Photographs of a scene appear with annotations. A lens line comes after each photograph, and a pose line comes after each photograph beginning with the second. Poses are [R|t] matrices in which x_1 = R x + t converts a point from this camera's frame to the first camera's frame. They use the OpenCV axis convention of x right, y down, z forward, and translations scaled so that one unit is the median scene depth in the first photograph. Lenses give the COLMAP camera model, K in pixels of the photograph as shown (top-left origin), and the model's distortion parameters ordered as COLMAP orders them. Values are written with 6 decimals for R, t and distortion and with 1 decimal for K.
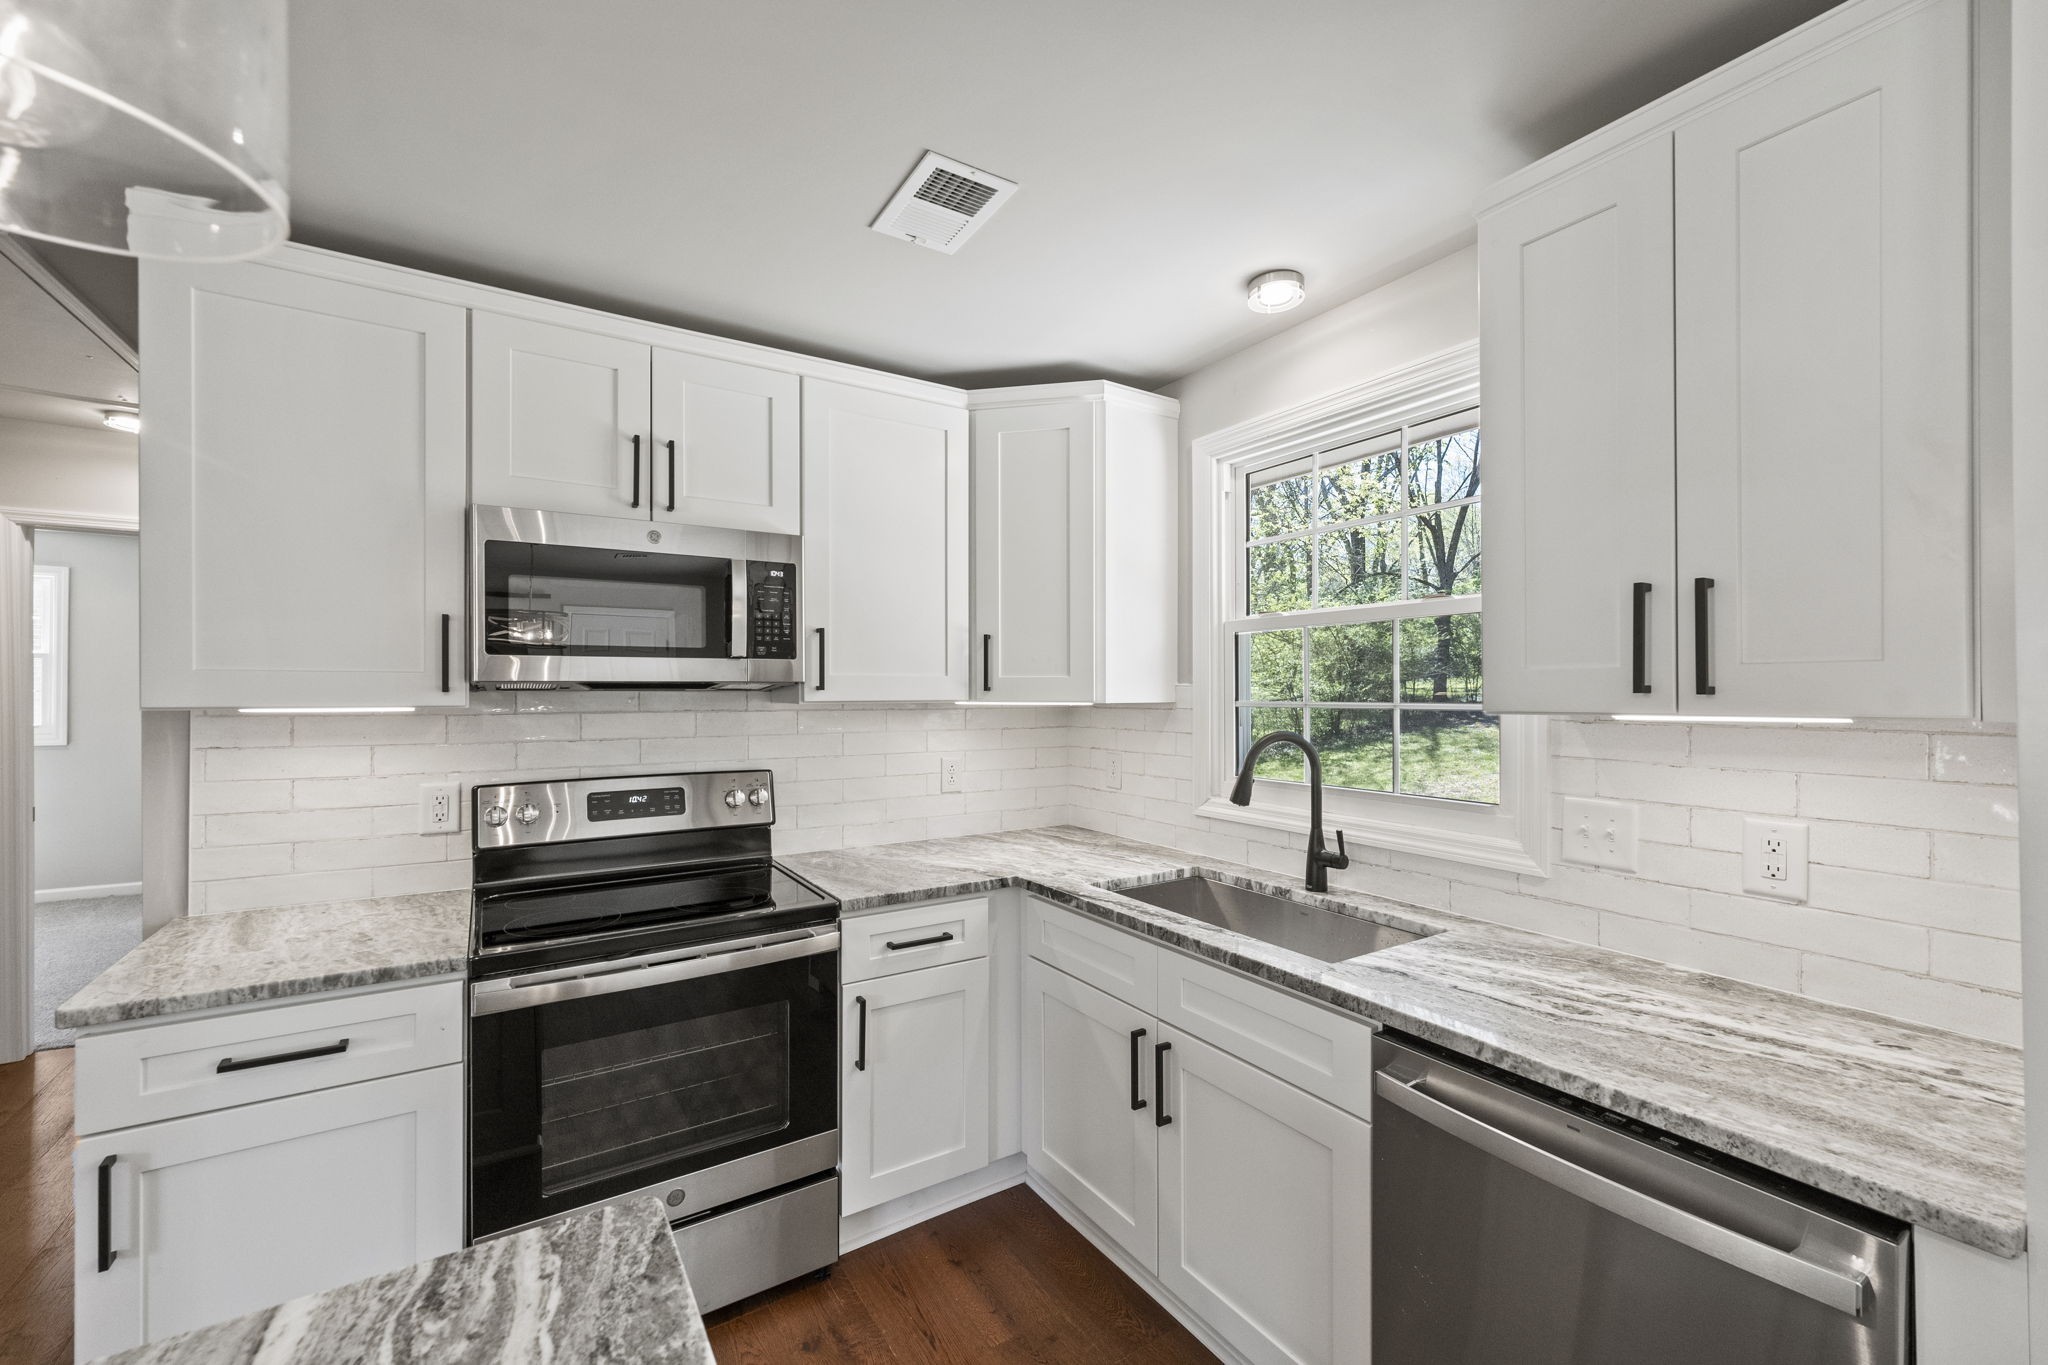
lens RADIAL K [[822.9, 0, 1022.5], [0, 822.9, 693.9], [0, 0, 1]] dist [0.002646, 0.000159]
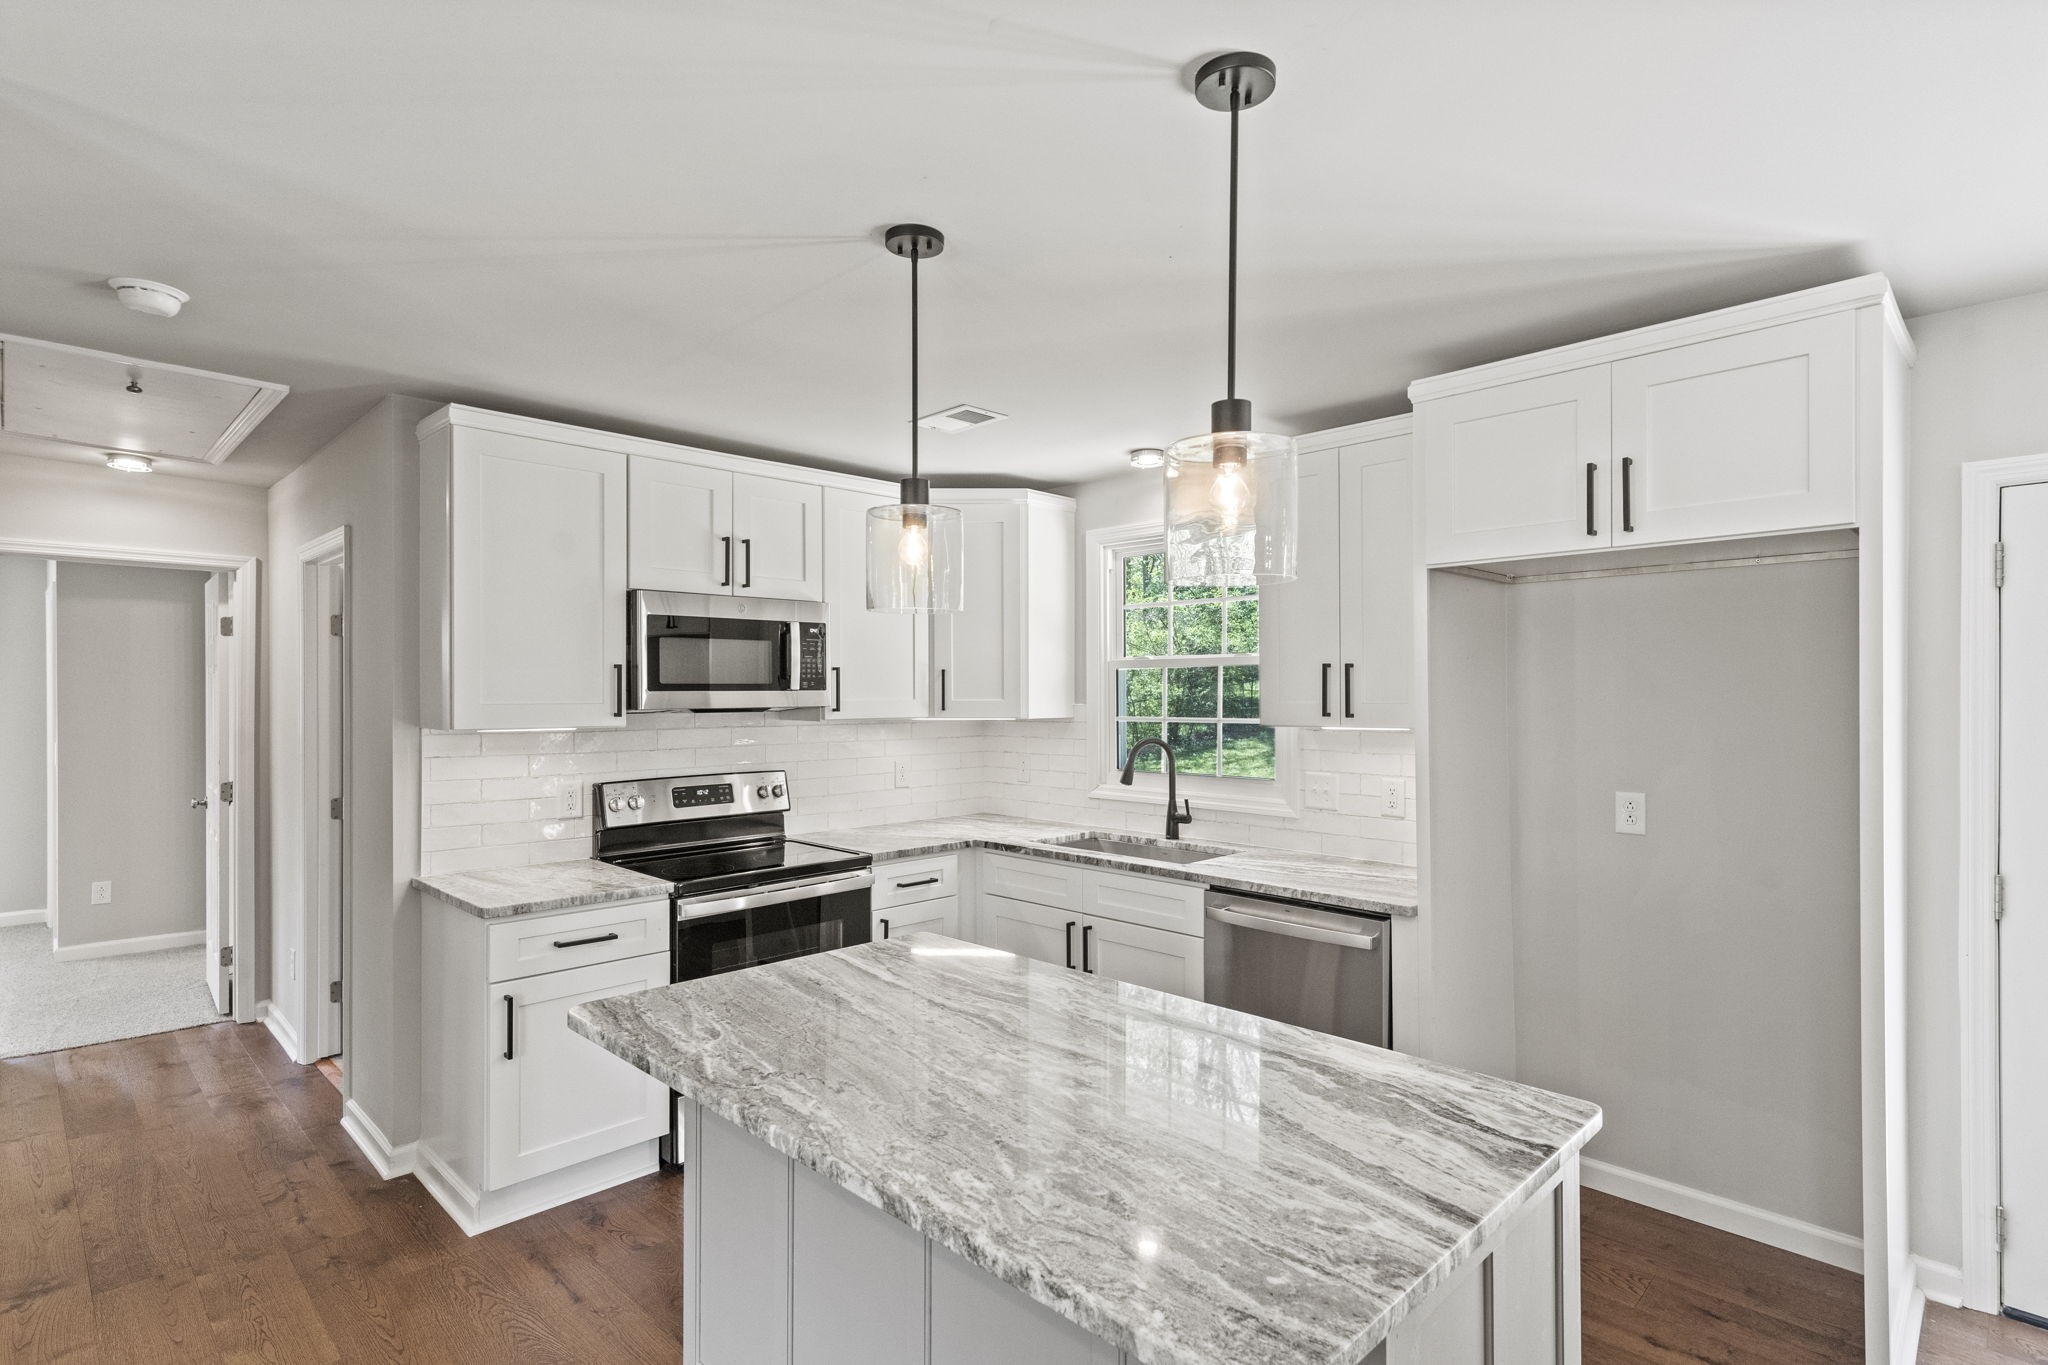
lens RADIAL K [[1005.6, 0, 1027.3], [0, 1005.6, 701.3], [0, 0, 1]] dist [0.012493, -0.001397]
pose [[0.975778, -0.003101, 0.218742, -0.335678], [0.001837, 0.999980, 0.005983, -0.034880], [-0.218756, -0.005436, 0.975764, -0.818491]]
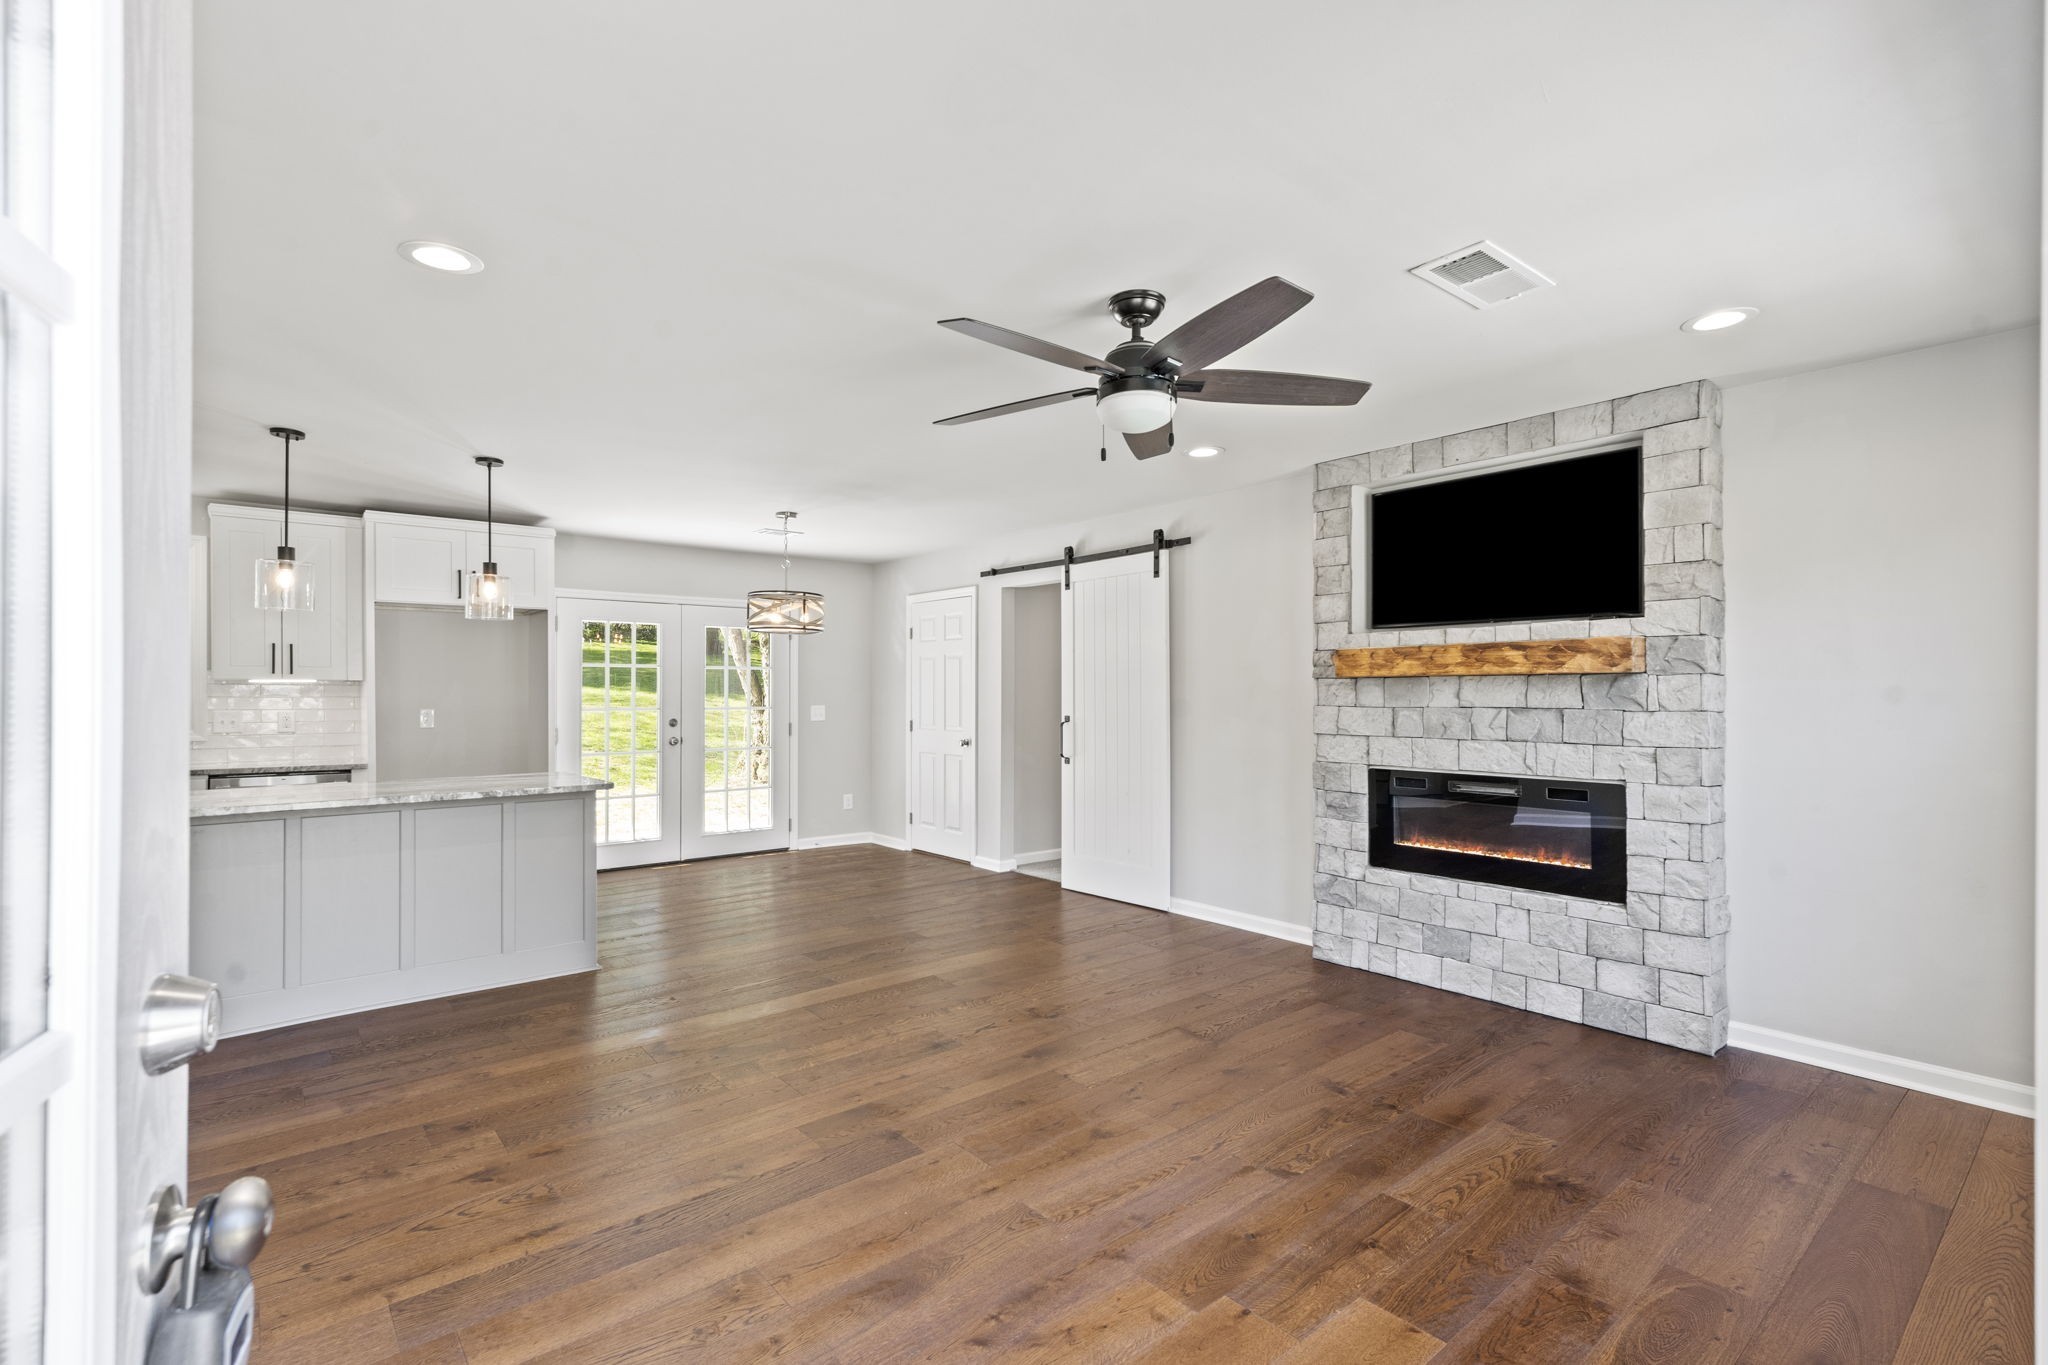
lens RADIAL K [[944.6, 0, 1007.8], [0, 944.6, 687.1], [0, 0, 1]] dist [0.008497, -0.002249]
pose [[-0.114784, 0.004160, 0.993382, -2.337579], [0.000460, 0.999991, -0.004135, 0.048636], [-0.993390, -0.000017, -0.114785, -1.069663]]
